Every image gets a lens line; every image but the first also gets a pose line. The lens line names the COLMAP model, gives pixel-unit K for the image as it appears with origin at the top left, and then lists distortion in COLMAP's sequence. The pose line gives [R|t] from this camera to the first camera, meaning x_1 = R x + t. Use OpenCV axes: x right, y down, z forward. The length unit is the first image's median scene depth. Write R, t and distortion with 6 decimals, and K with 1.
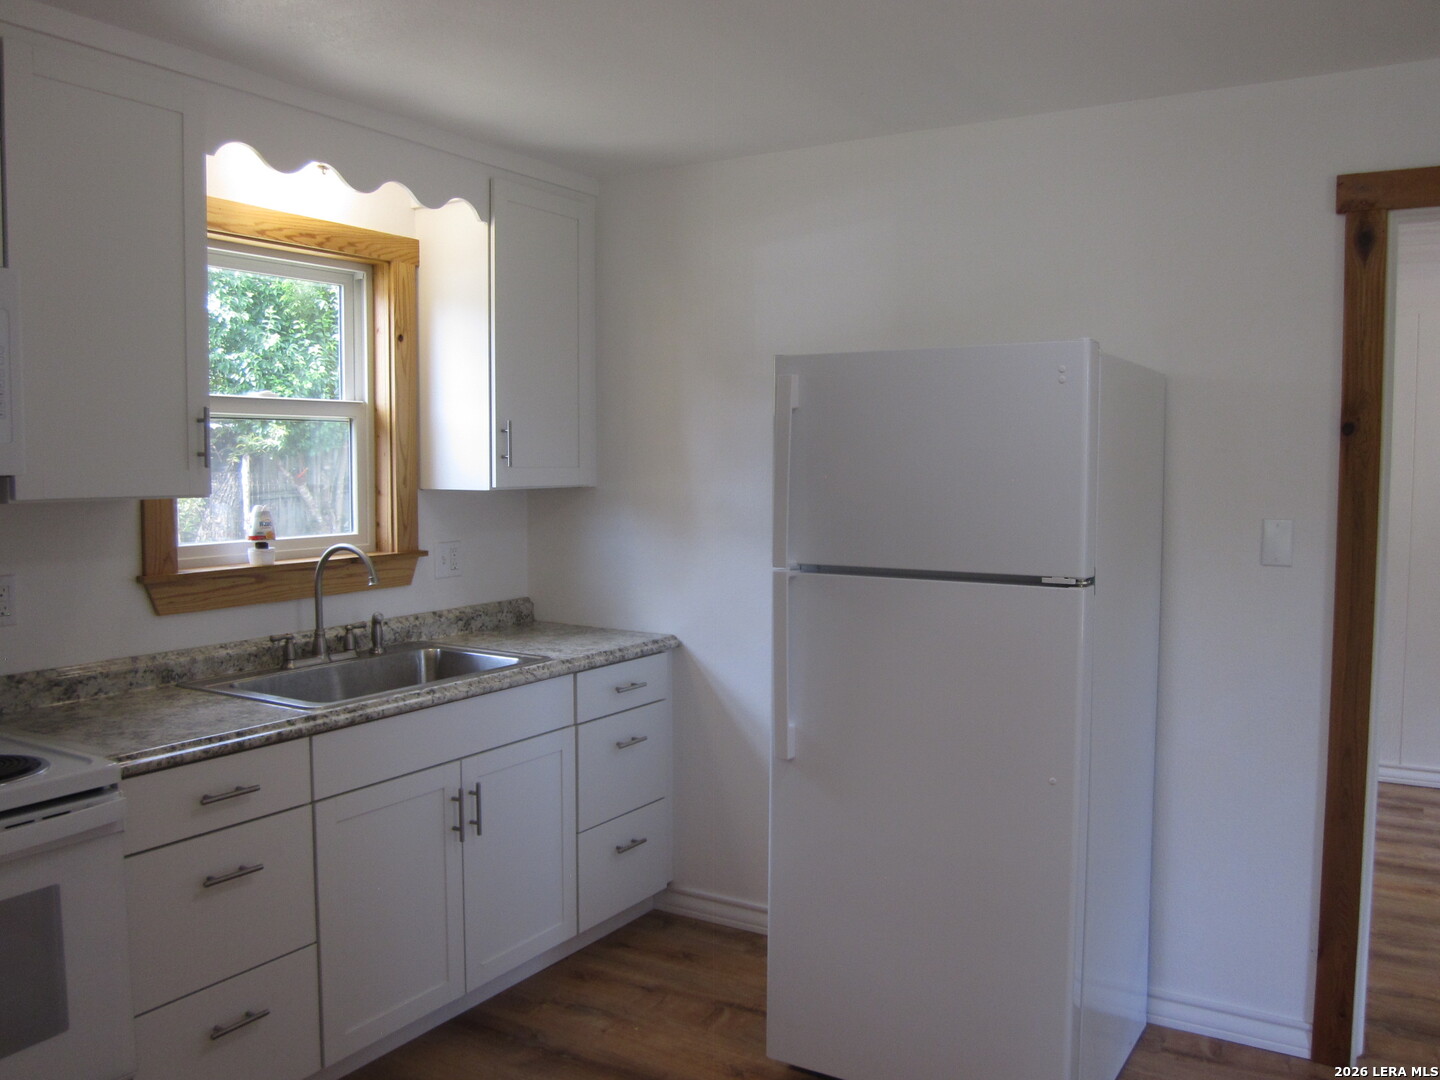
lens RADIAL K [[1200.8, 0, 728.6], [0, 1200.8, 533.2], [0, 0, 1]] dist [-0.071042, 0.030627]
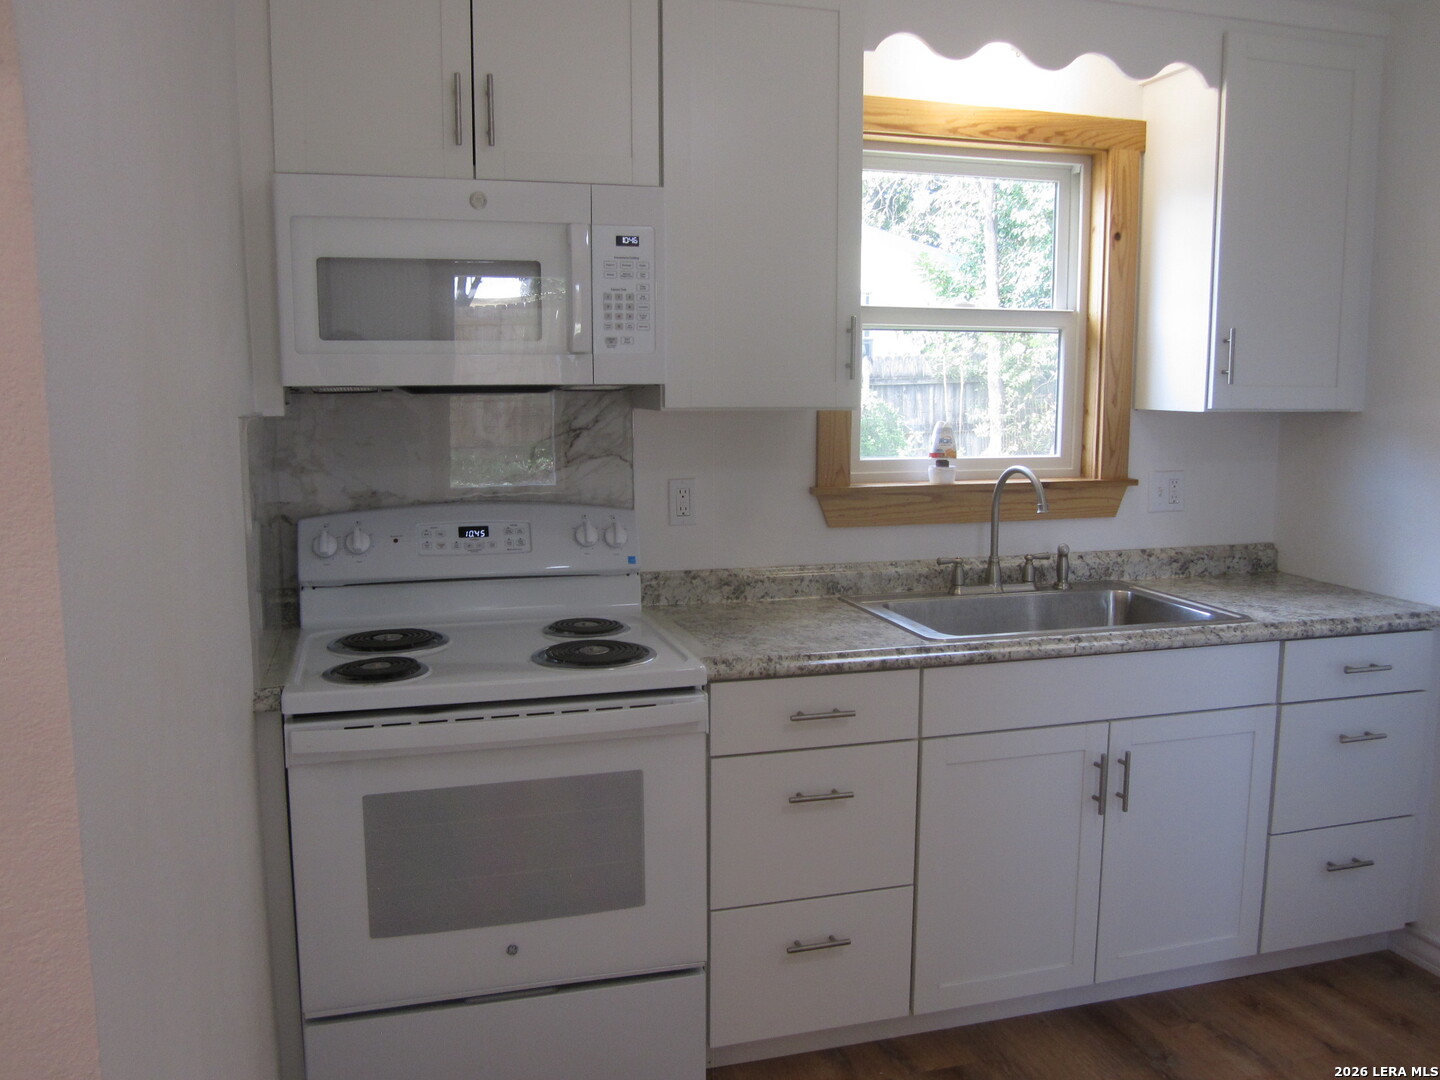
lens RADIAL K [[1200.8, 0, 728.6], [0, 1200.8, 533.2], [0, 0, 1]] dist [-0.071042, 0.030627]
pose [[0.741272, 0.086587, -0.665596, 0.125028], [-0.044162, 0.995787, 0.080358, -0.003567], [0.669750, -0.030173, 0.741973, 0.165153]]
